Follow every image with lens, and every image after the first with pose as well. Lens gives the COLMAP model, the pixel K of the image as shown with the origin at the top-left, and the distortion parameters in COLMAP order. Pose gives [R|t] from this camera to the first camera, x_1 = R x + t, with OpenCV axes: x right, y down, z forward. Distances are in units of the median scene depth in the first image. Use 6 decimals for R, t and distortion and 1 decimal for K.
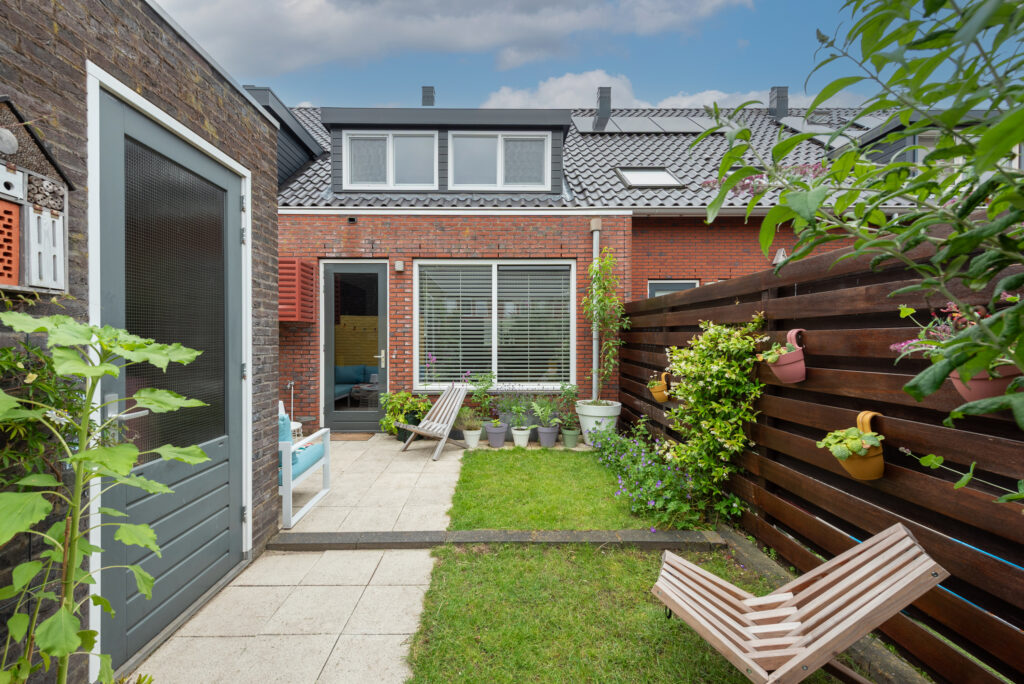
lens RADIAL K [[427.4, 0, 512.0], [0, 427.4, 342.0], [0, 0, 1]] dist [0.022677, -0.007680]
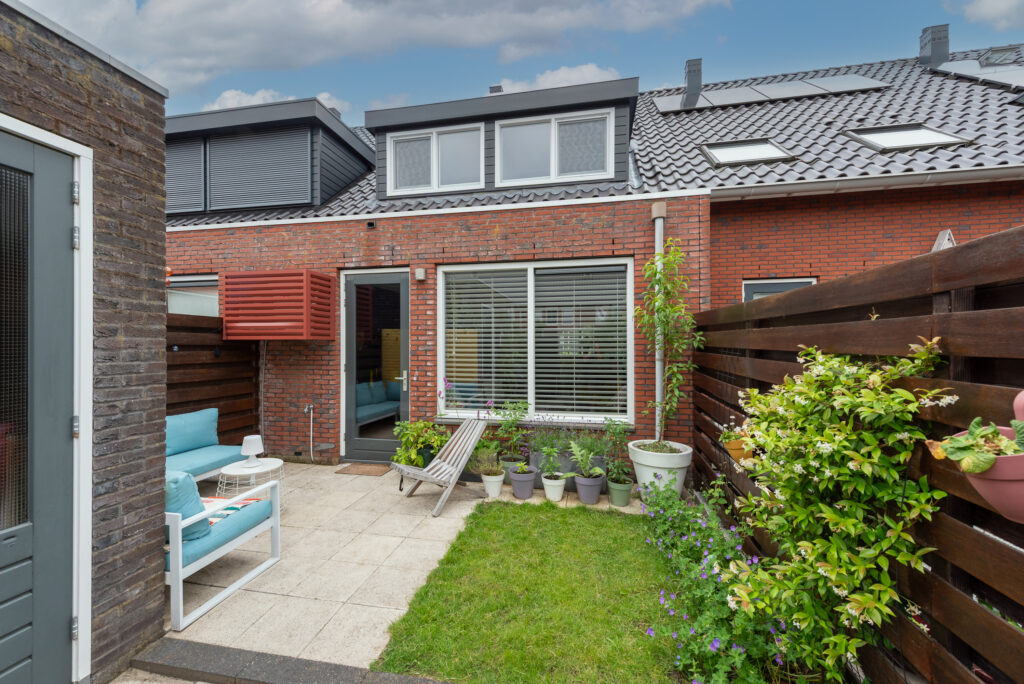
lens RADIAL K [[427.4, 0, 512.0], [0, 427.4, 342.0], [0, 0, 1]] dist [0.022677, -0.007680]
pose [[0.976259, -0.003432, -0.216580, 0.104020], [0.000017, 0.999876, -0.015772, -0.026443], [0.216607, 0.015394, 0.976137, 0.195845]]
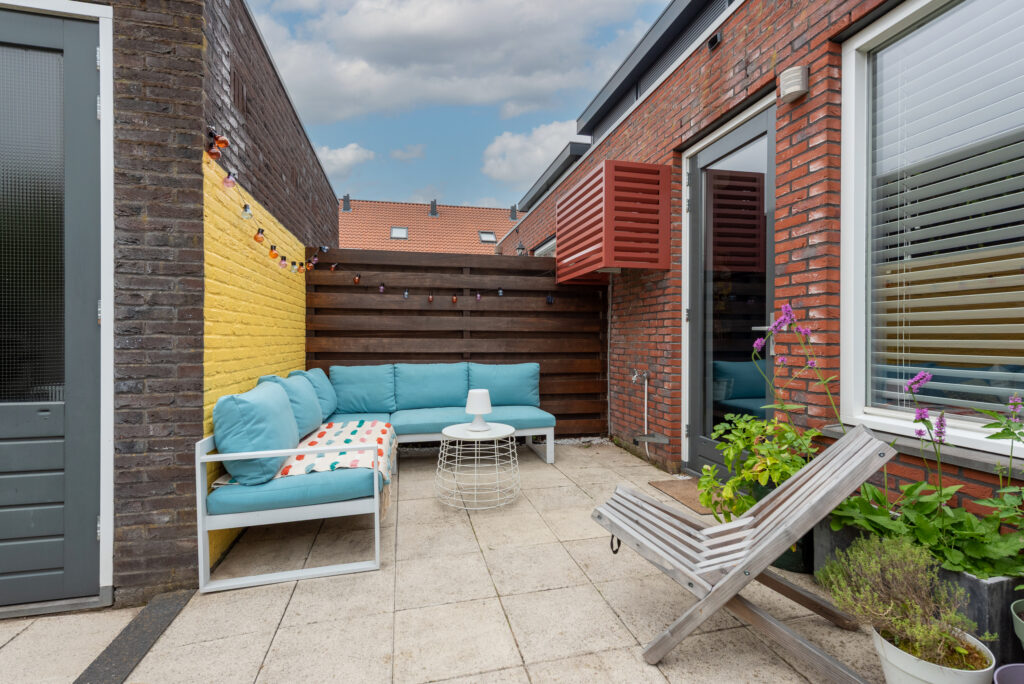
lens RADIAL K [[458.0, 0, 498.2], [0, 458.0, 340.7], [0, 0, 1]] dist [0.001843, -0.000037]
pose [[0.193796, 0.003447, -0.981036, 0.080920], [-0.012909, 0.999916, 0.000963, 0.049799], [0.980957, 0.012477, 0.193825, 0.666933]]
